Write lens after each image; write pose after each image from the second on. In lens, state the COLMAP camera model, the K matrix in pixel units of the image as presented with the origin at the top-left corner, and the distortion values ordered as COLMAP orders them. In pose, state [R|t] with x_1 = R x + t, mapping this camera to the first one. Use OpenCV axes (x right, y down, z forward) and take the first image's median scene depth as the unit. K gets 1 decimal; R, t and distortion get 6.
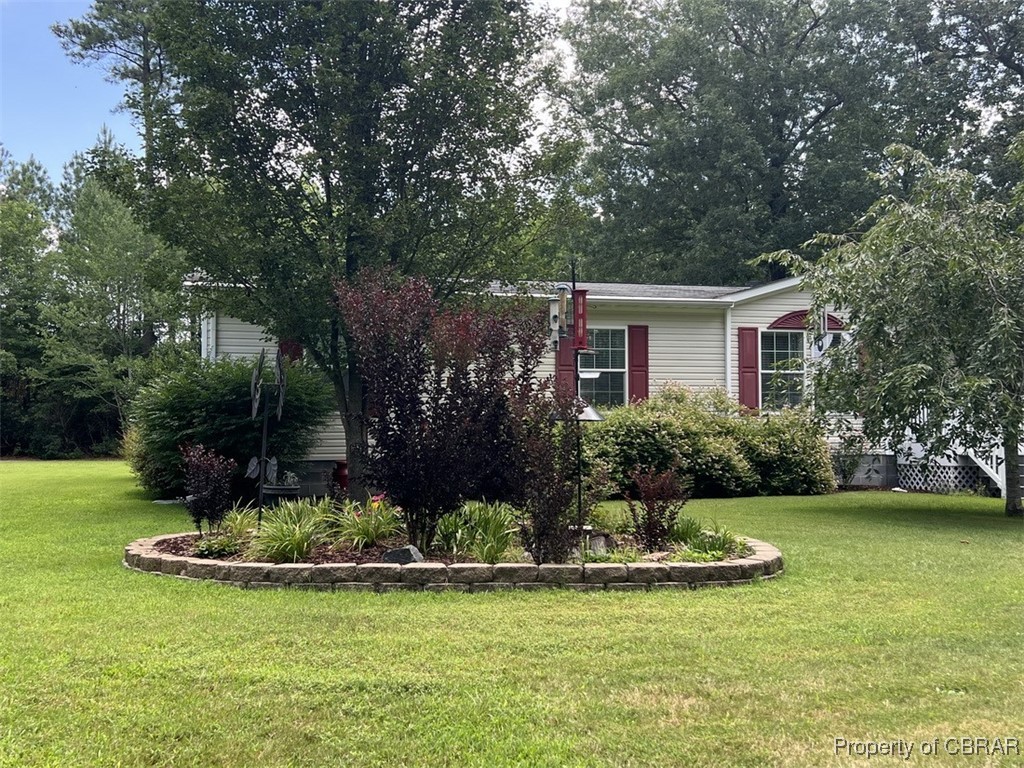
lens RADIAL K [[1014.3, 0, 511.9], [0, 1014.3, 385.0], [0, 0, 1]] dist [0.000111, 0.000000]
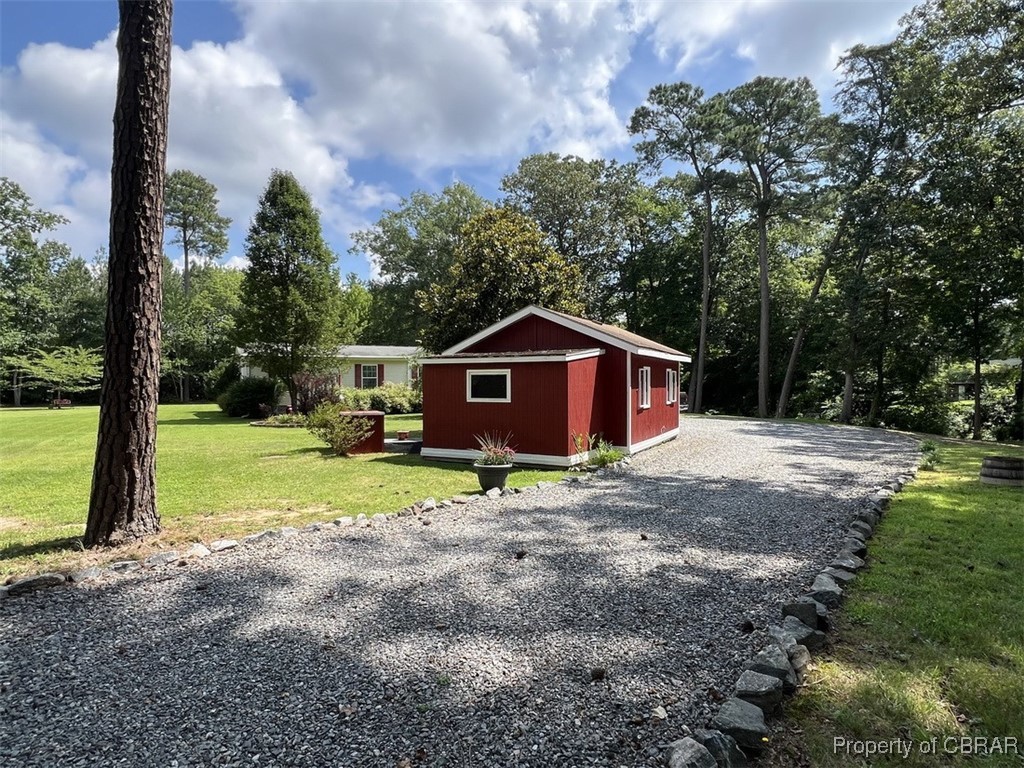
lens RADIAL K [[566.4, 0, 511.6], [0, 566.4, 384.5], [0, 0, 1]] dist [-0.000255, -0.000007]
pose [[0.945158, 0.009582, 0.326474, -0.063211], [-0.012635, 0.999894, 0.007234, -0.010933], [-0.326370, -0.010962, 0.945179, -0.884124]]
